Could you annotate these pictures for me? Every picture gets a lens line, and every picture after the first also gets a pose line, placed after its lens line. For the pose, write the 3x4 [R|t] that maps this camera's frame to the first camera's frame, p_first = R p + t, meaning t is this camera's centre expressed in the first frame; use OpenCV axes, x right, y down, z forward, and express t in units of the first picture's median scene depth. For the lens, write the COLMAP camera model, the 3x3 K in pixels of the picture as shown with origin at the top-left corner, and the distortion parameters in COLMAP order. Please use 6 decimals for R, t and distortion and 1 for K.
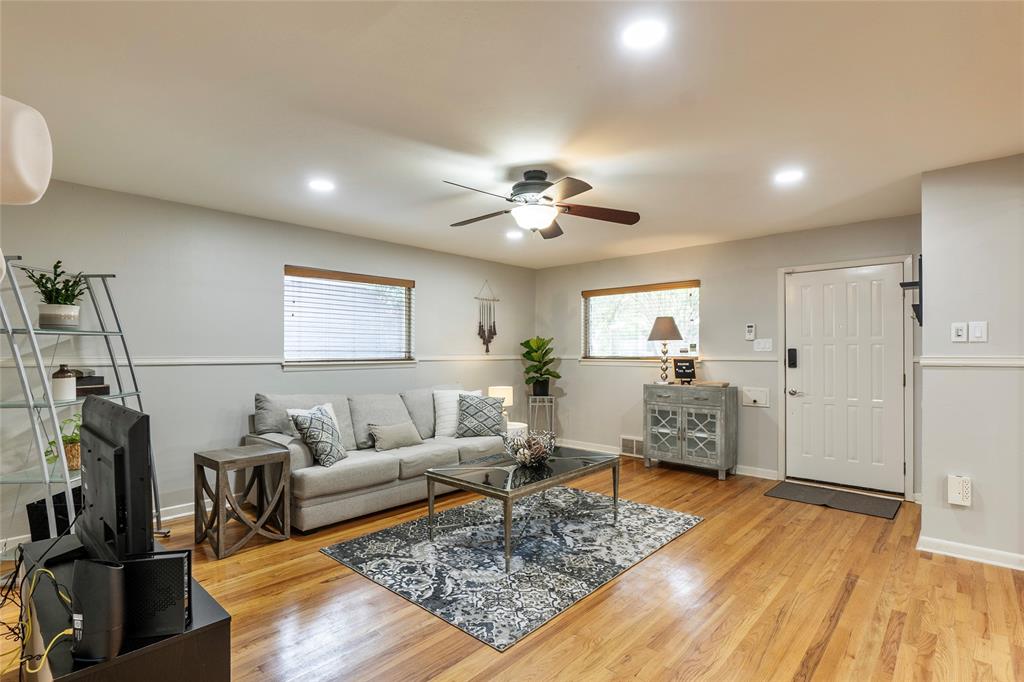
lens RADIAL K [[489.0, 0, 497.0], [0, 489.0, 352.2], [0, 0, 1]] dist [-0.003035, -0.000949]
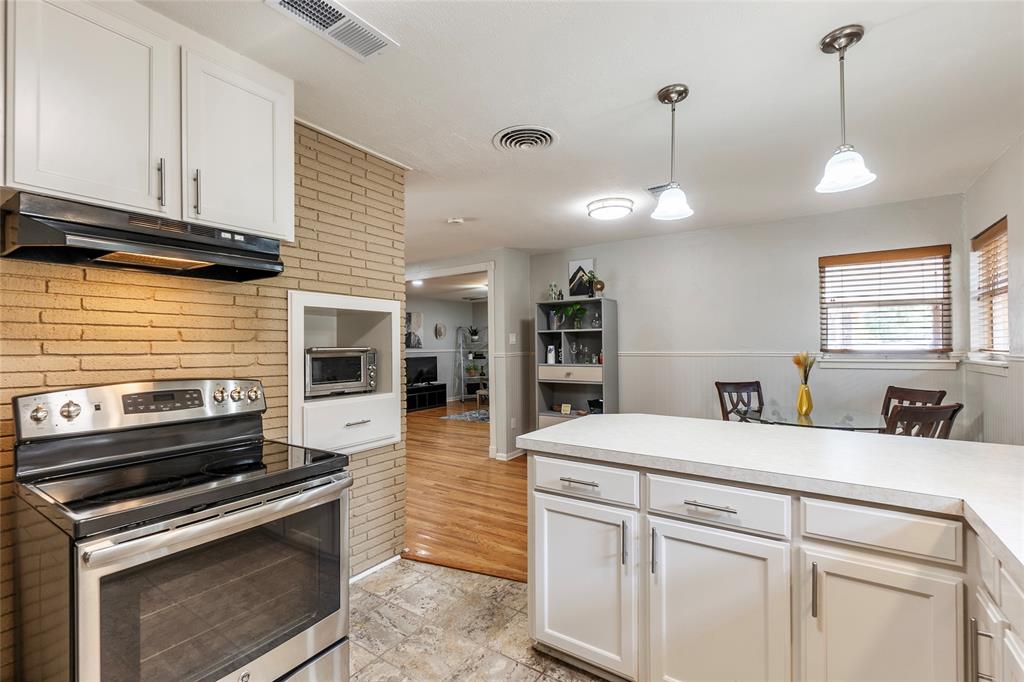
lens RADIAL K [[447.6, 0, 516.5], [0, 447.6, 346.9], [0, 0, 1]] dist [-0.002724, 0.000089]
pose [[0.176533, -0.000027, -0.984295, 2.484250], [0.006780, 0.999976, 0.001189, -0.007843], [0.984271, -0.006884, 0.176529, 0.611257]]
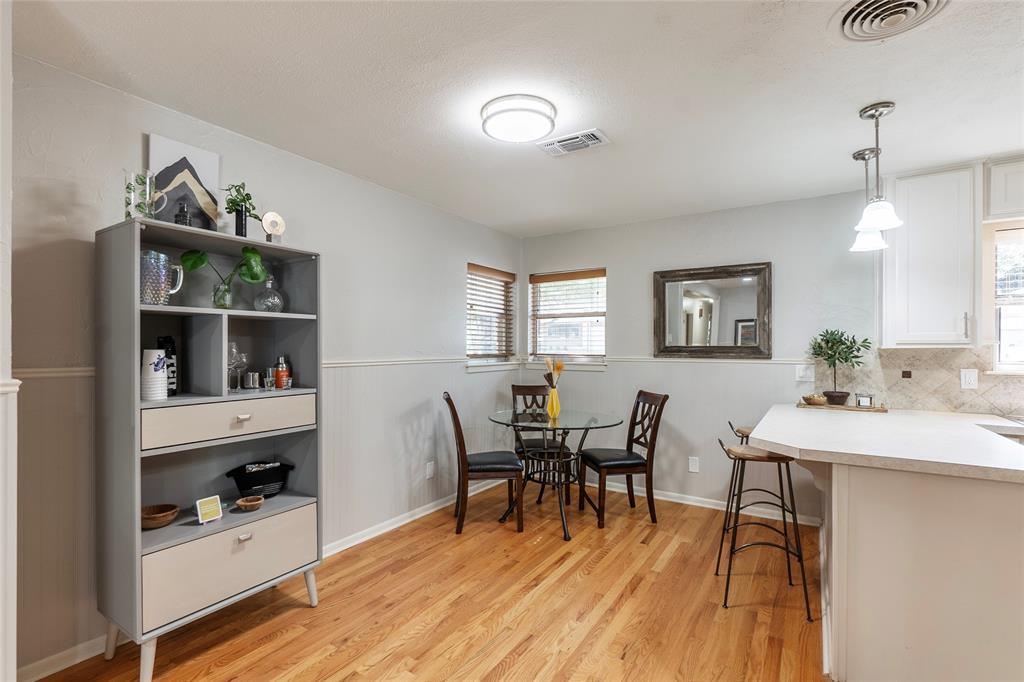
lens RADIAL K [[489.0, 0, 491.5], [0, 489.0, 343.0], [0, 0, 1]] dist [-0.003035, -0.000949]
pose [[0.985125, 0.004348, 0.171786, 1.336433], [-0.002761, 0.999951, -0.009479, -0.012752], [-0.171819, 0.008863, 0.985089, 0.345087]]
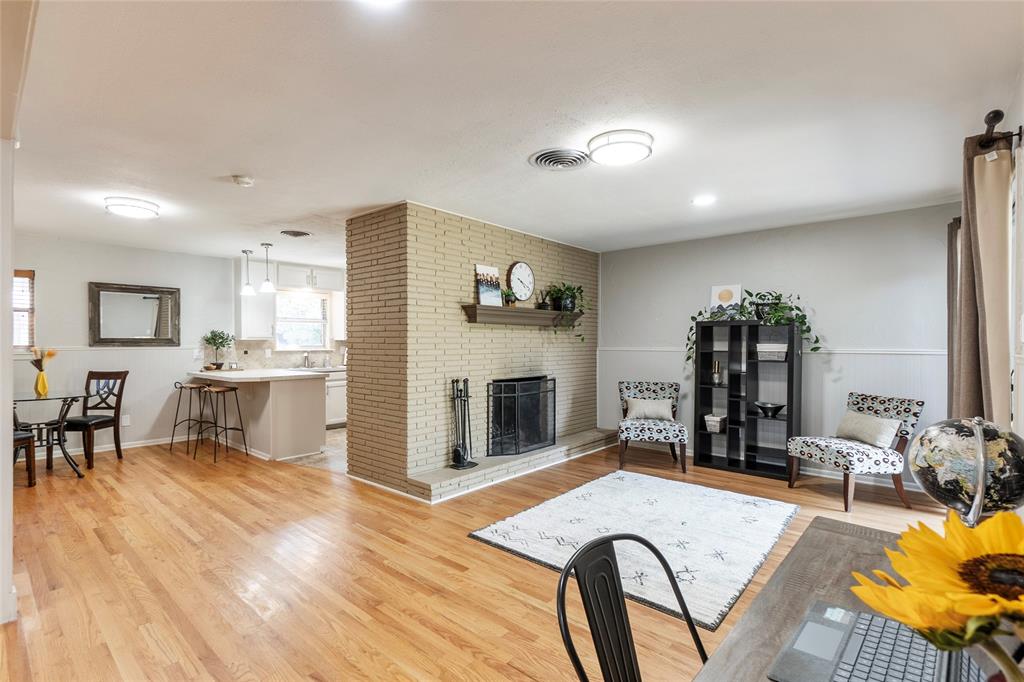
lens RADIAL K [[489.0, 0, 510.4], [0, 489.0, 346.3], [0, 0, 1]] dist [-0.003035, -0.000949]
pose [[-0.041002, -0.006626, 0.999137, 0.279777], [0.000402, 0.999978, 0.006648, -0.000658], [-0.999159, 0.000674, -0.040998, 0.152101]]
